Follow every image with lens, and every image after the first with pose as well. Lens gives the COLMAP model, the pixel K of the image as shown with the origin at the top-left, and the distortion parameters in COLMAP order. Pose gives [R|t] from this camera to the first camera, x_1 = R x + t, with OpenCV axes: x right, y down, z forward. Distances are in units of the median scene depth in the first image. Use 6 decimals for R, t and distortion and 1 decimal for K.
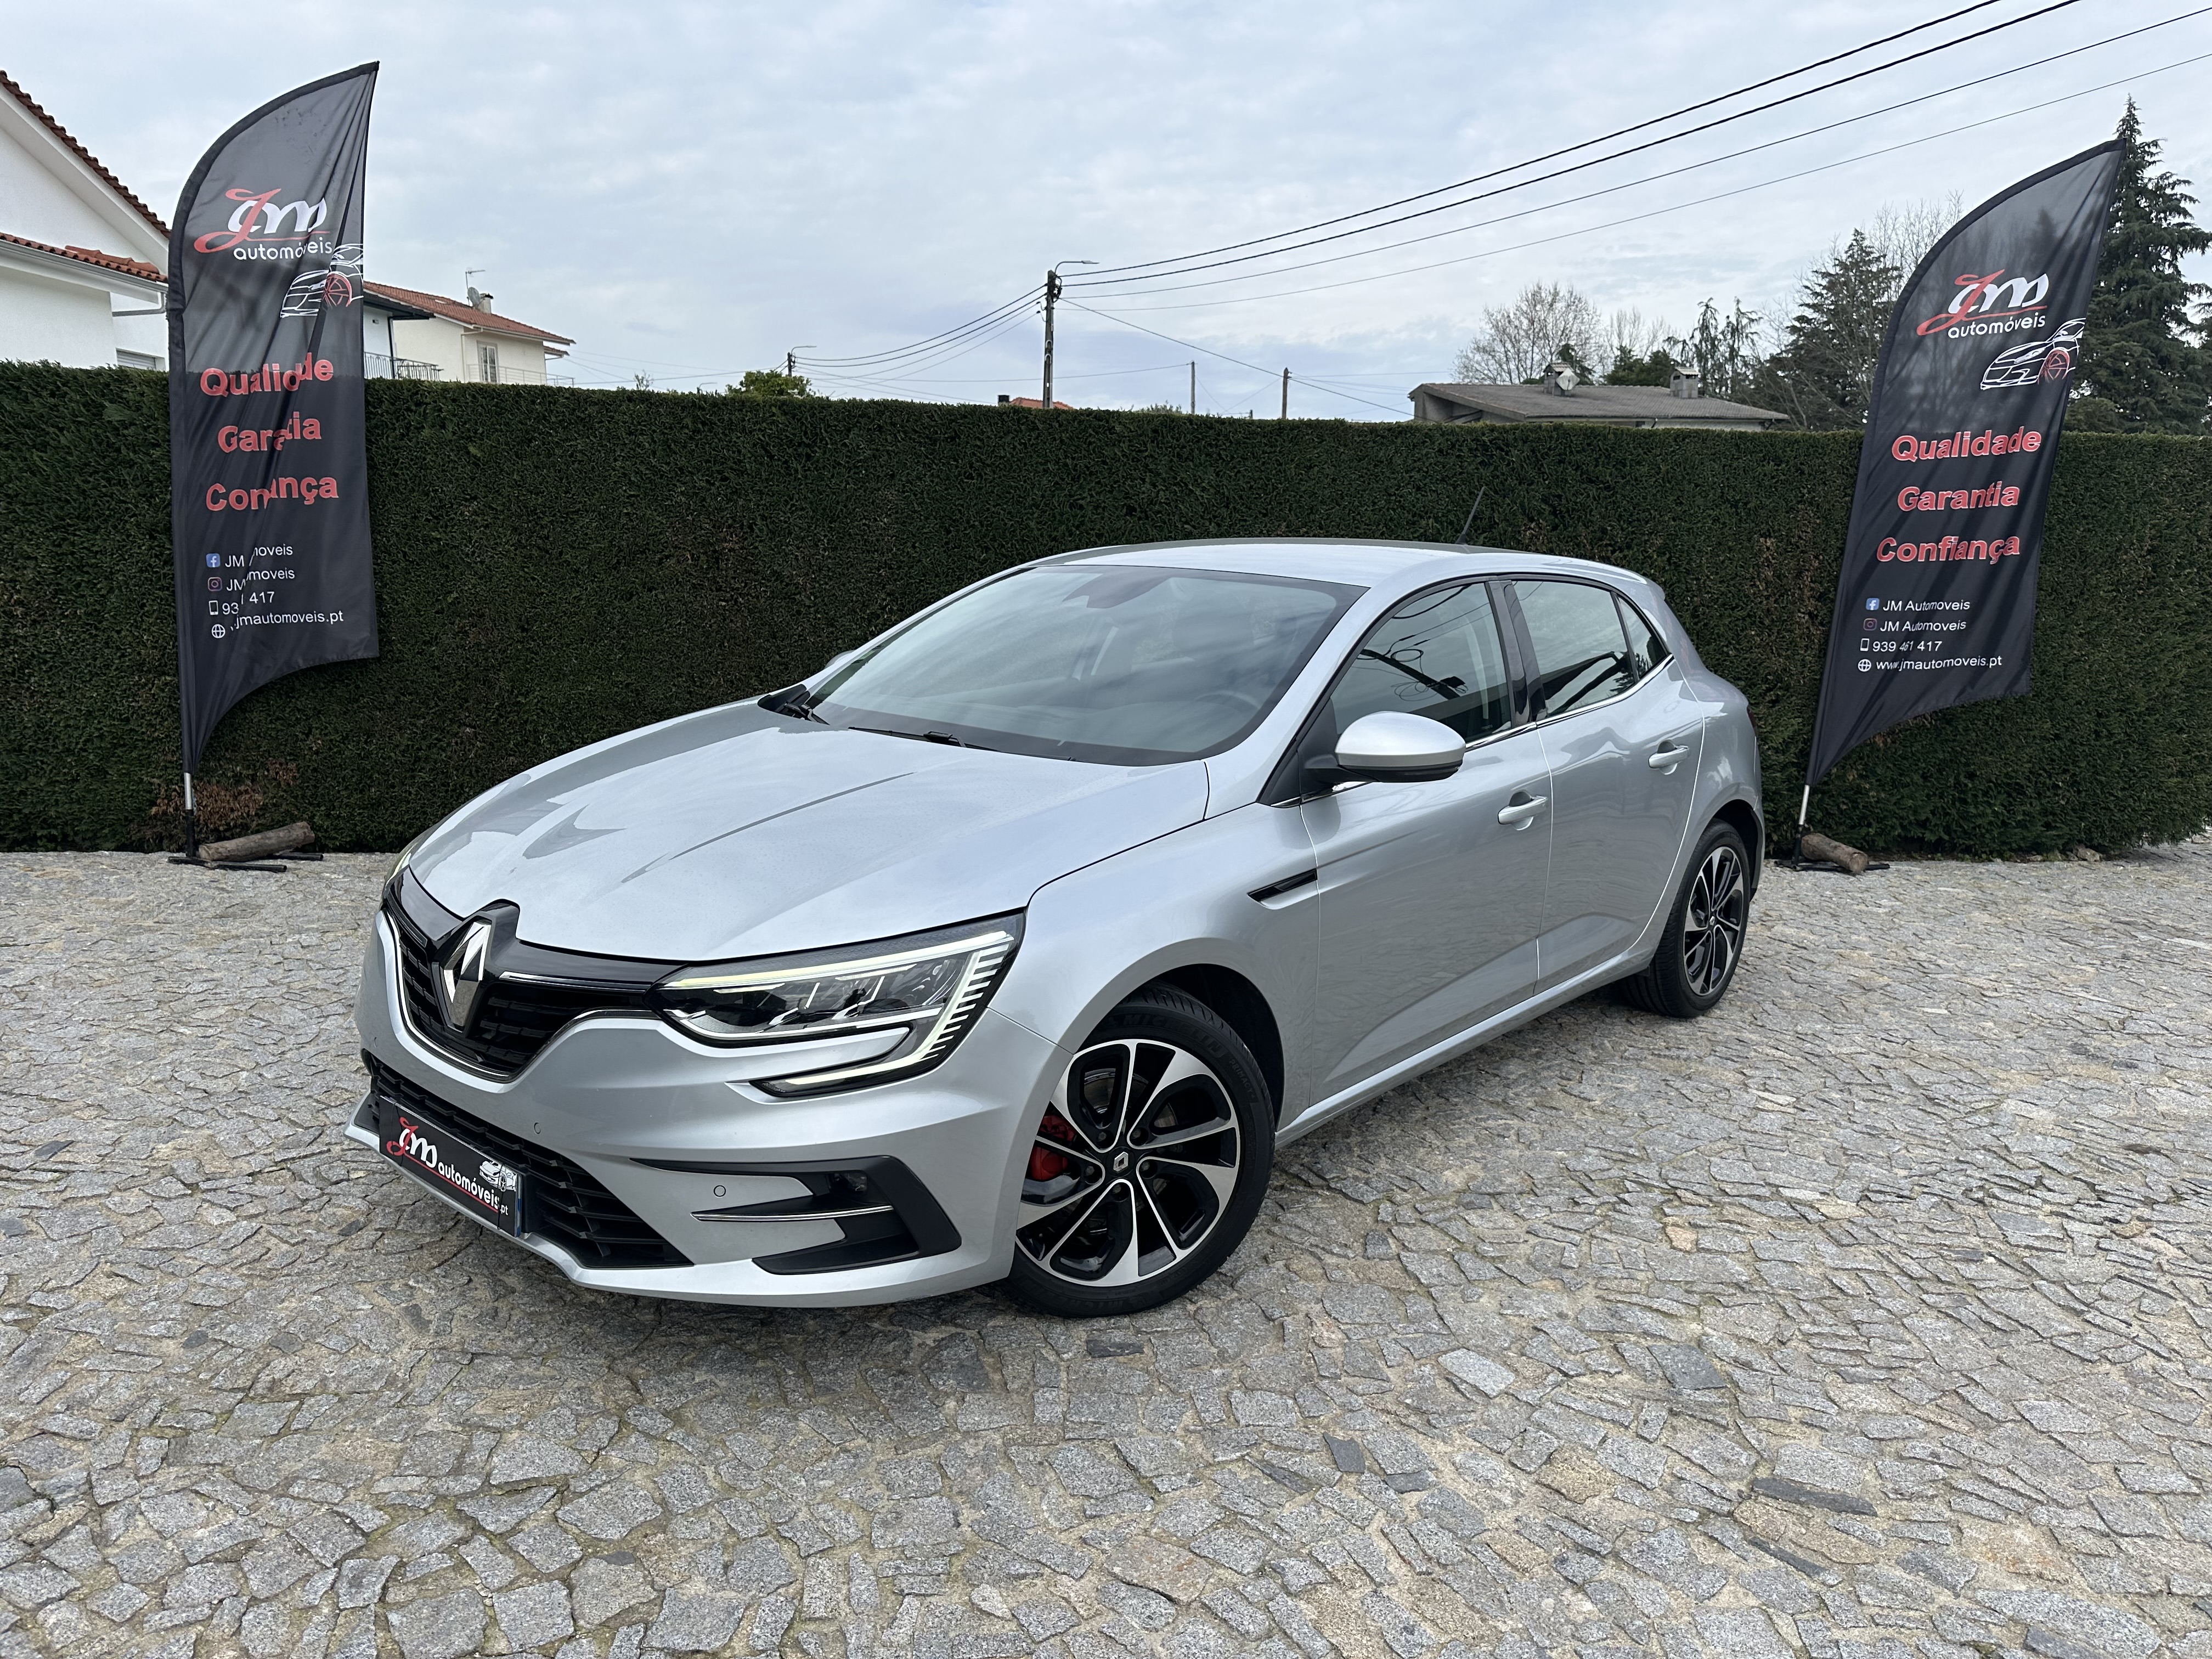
lens RADIAL K [[1565.7, 0, 1121.2], [0, 1565.7, 825.0], [0, 0, 1]] dist [0.013315, -0.019615]
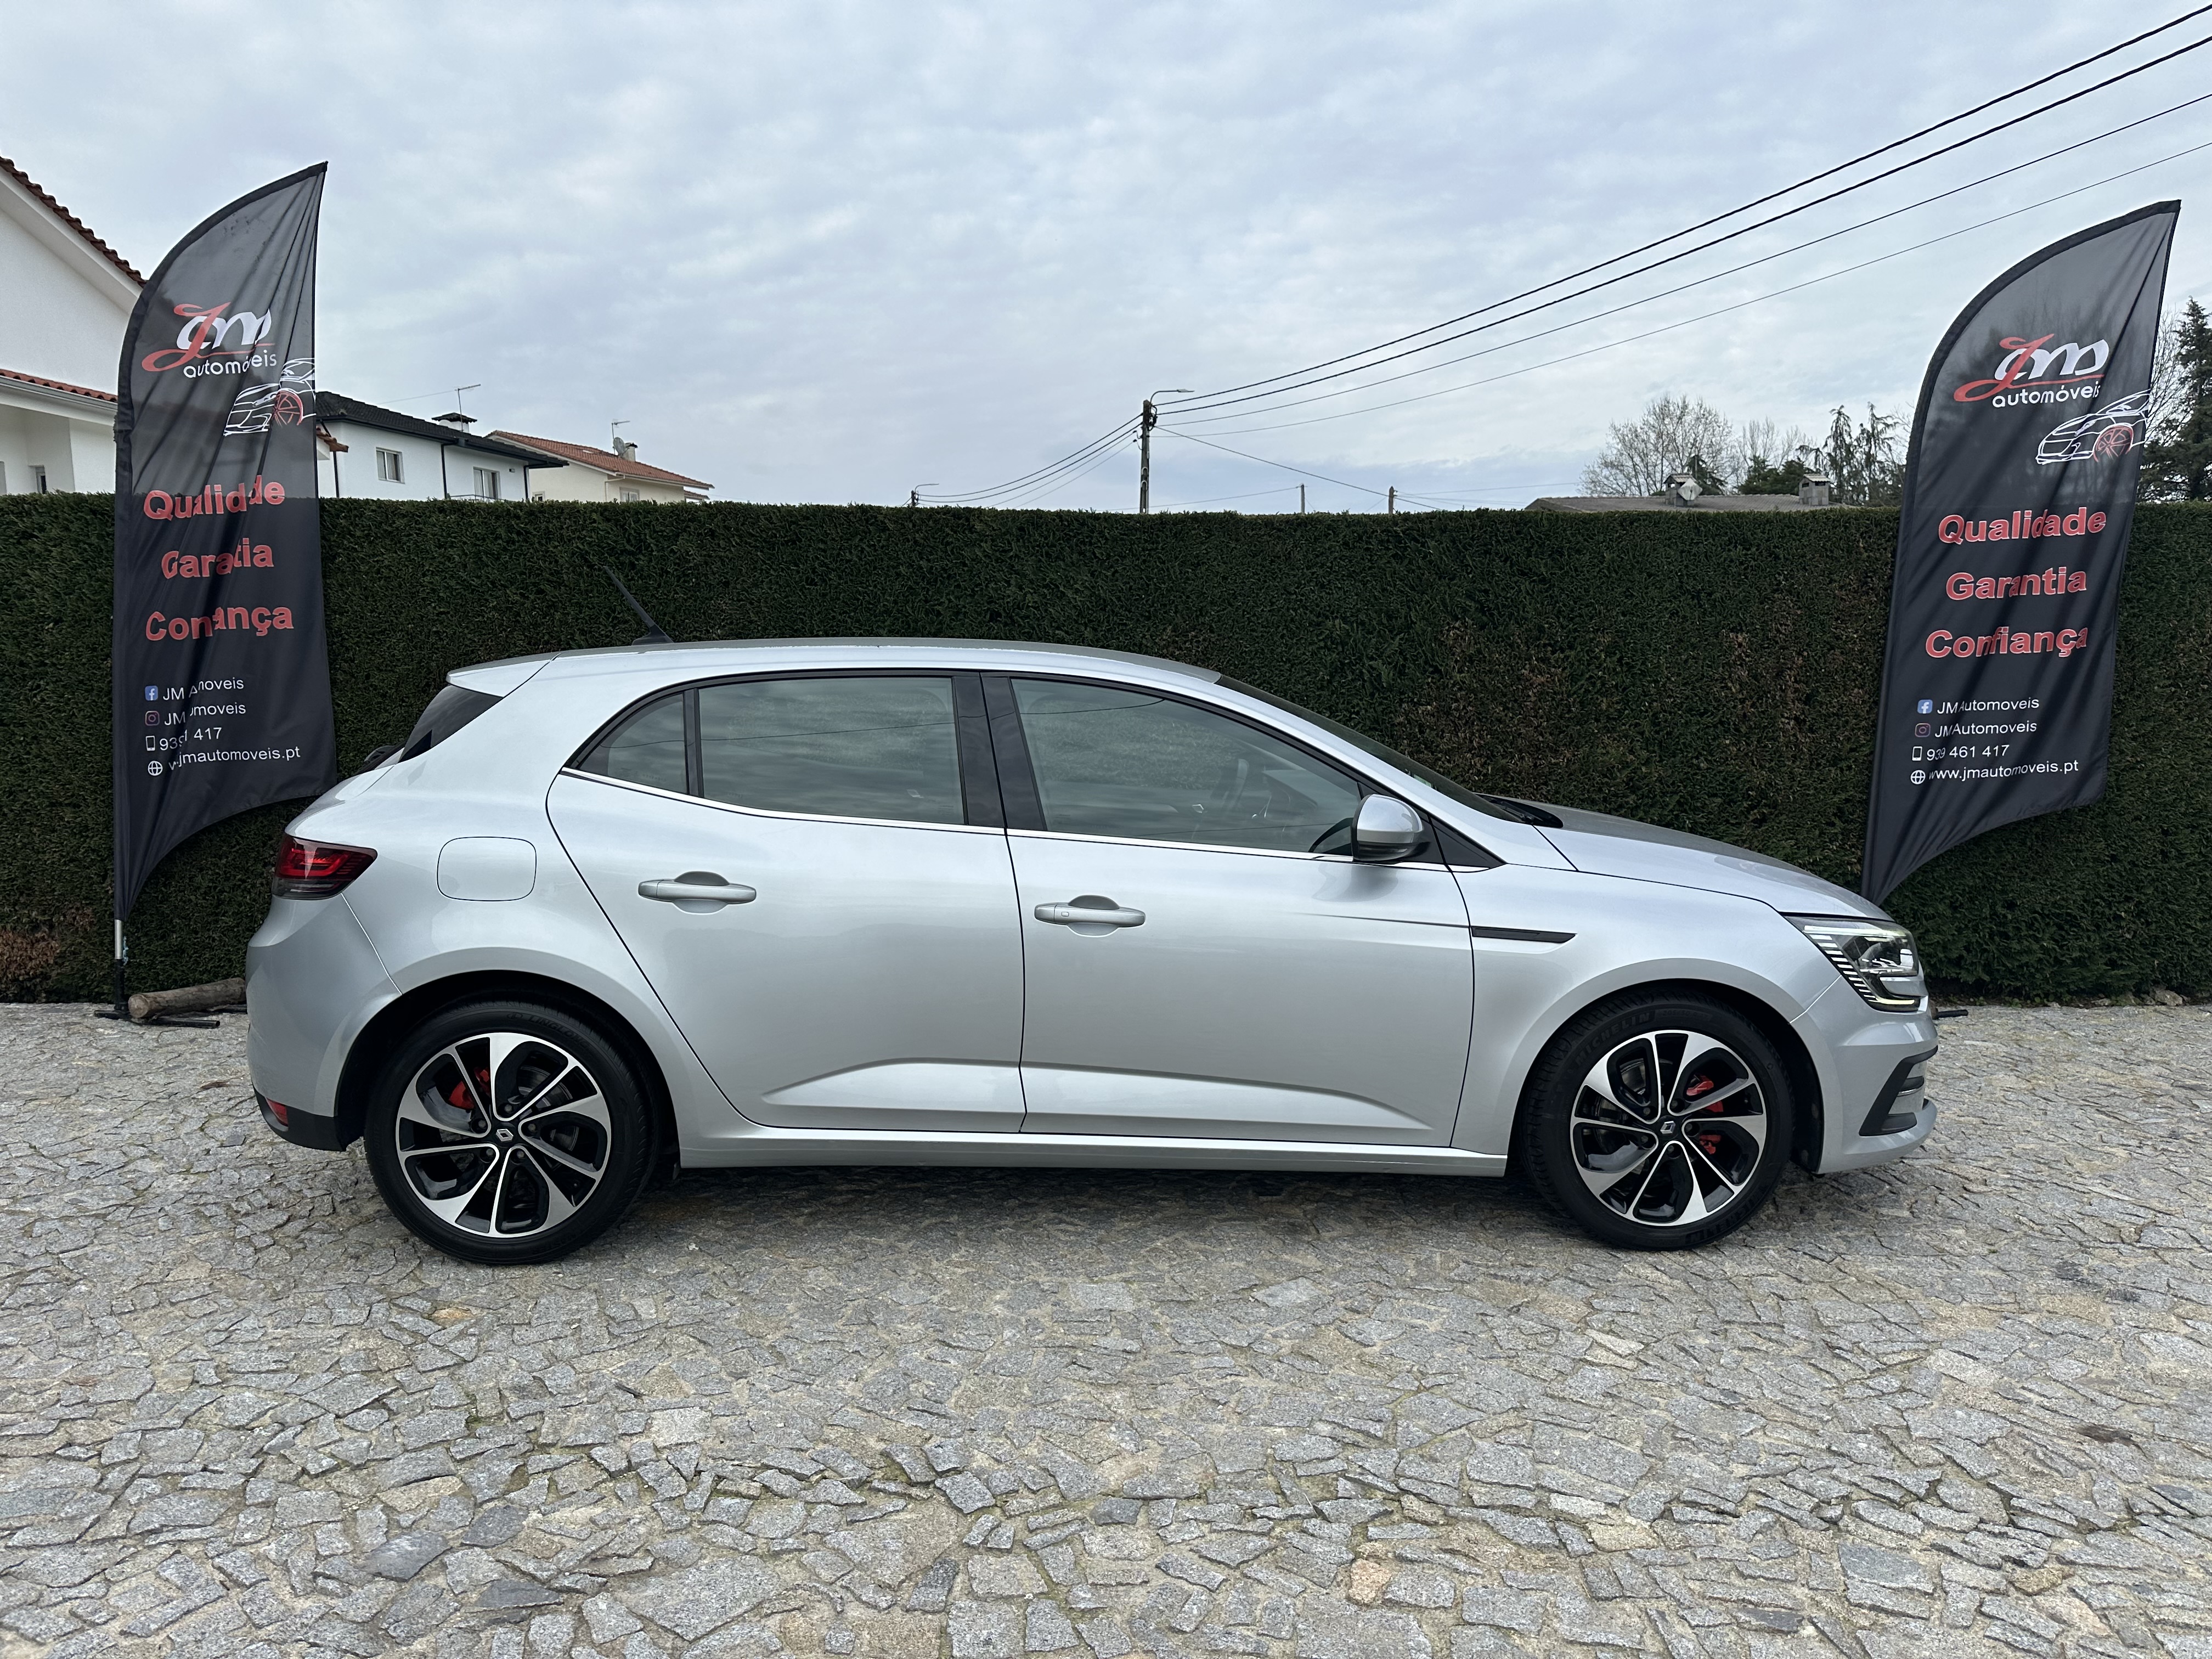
lens RADIAL K [[1565.7, 0, 1121.2], [0, 1565.7, 825.0], [0, 0, 1]] dist [0.013315, -0.019615]
pose [[0.995981, -0.011829, -0.088775, 0.162761], [0.004900, 0.996952, -0.077857, -0.012937], [0.089425, 0.077109, 0.993004, 0.132058]]
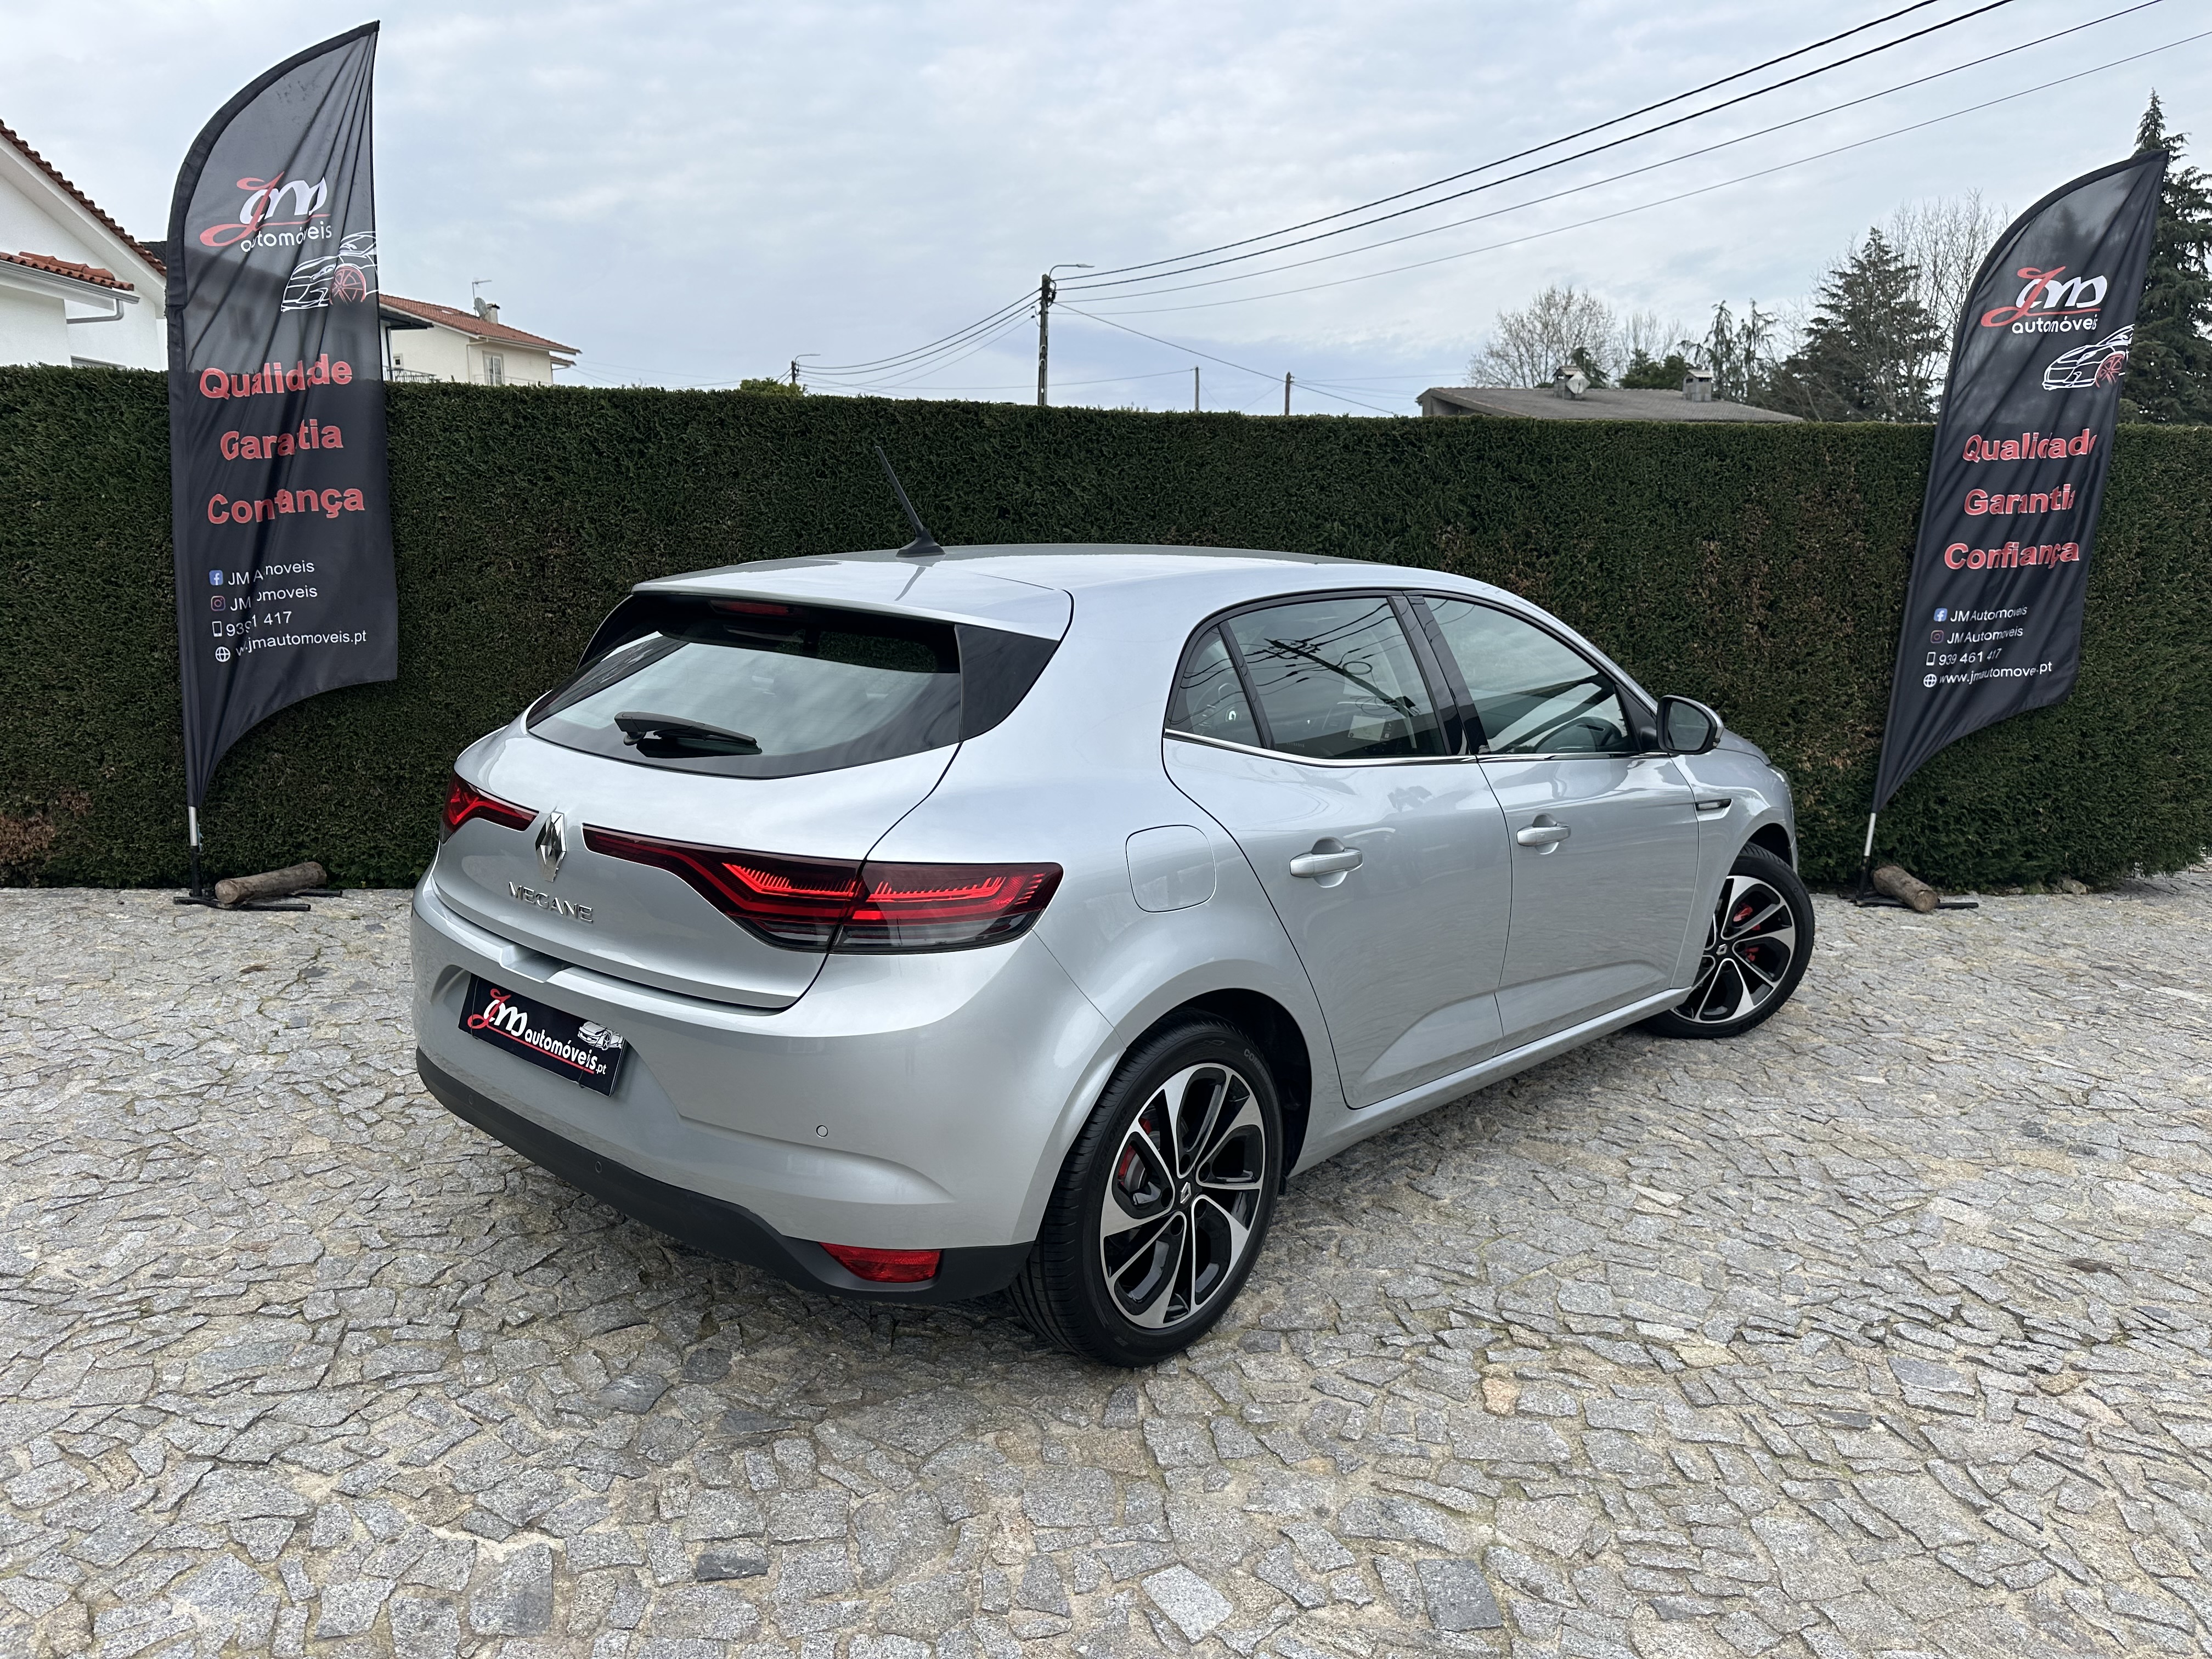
lens RADIAL K [[1566.7, 0, 1108.8], [0, 1566.7, 834.7], [0, 0, 1]] dist [0.012879, -0.020087]
pose [[0.999826, -0.000376, -0.018648, 0.088195], [0.000394, 0.999999, 0.000930, -0.015174], [0.018648, -0.000937, 0.999826, 0.093955]]
